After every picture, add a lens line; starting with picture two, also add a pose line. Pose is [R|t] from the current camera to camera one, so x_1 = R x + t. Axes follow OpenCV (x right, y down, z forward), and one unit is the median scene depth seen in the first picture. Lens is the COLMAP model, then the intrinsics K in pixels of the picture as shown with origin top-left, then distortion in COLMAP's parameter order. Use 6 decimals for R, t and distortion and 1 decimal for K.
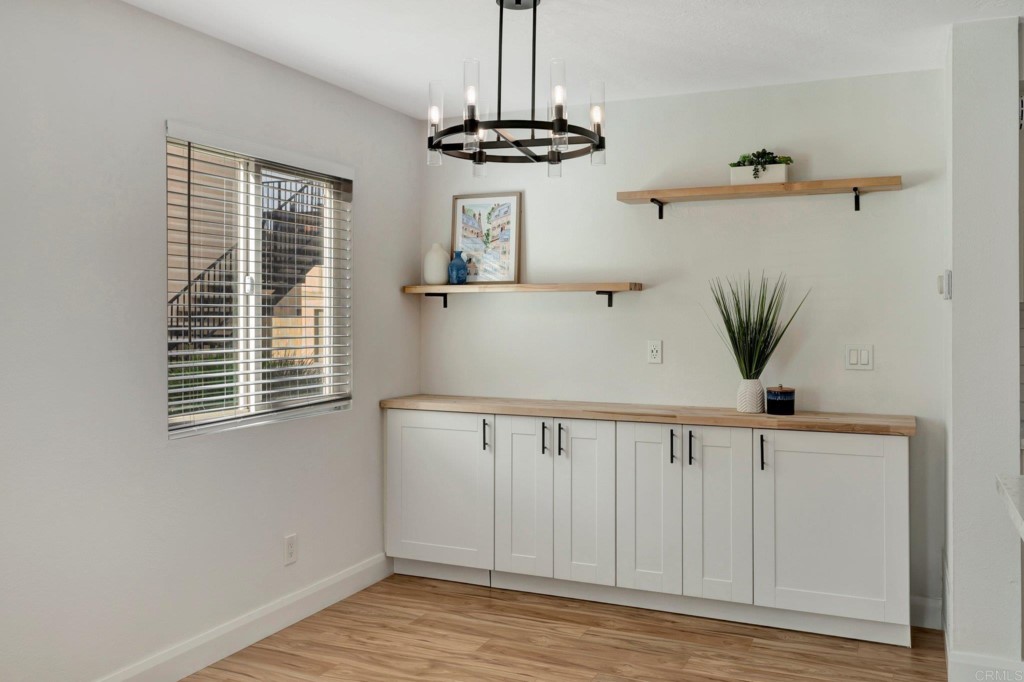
lens RADIAL K [[899.2, 0, 530.3], [0, 899.2, 329.0], [0, 0, 1]] dist [0.009491, 0.011043]
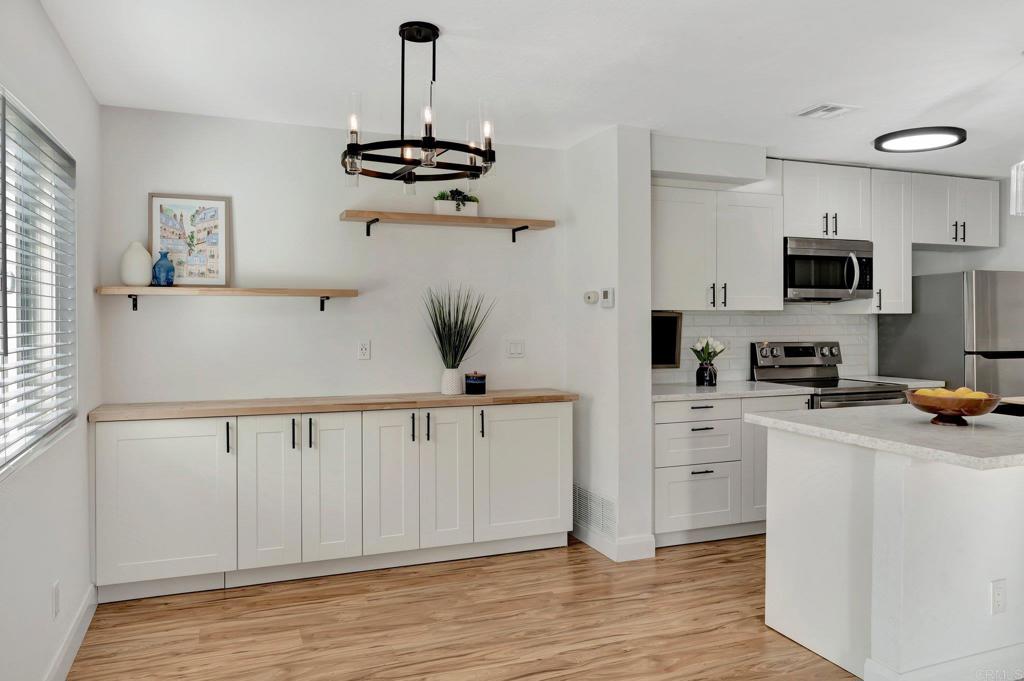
lens RADIAL K [[720.1, 0, 512.0], [0, 720.1, 340.5], [0, 0, 1]] dist [0.002458, -0.000193]
pose [[0.704237, -0.021121, 0.709651, -0.408345], [0.013083, 0.999774, 0.016772, -0.000014], [-0.709845, -0.002527, 0.704354, 0.217684]]
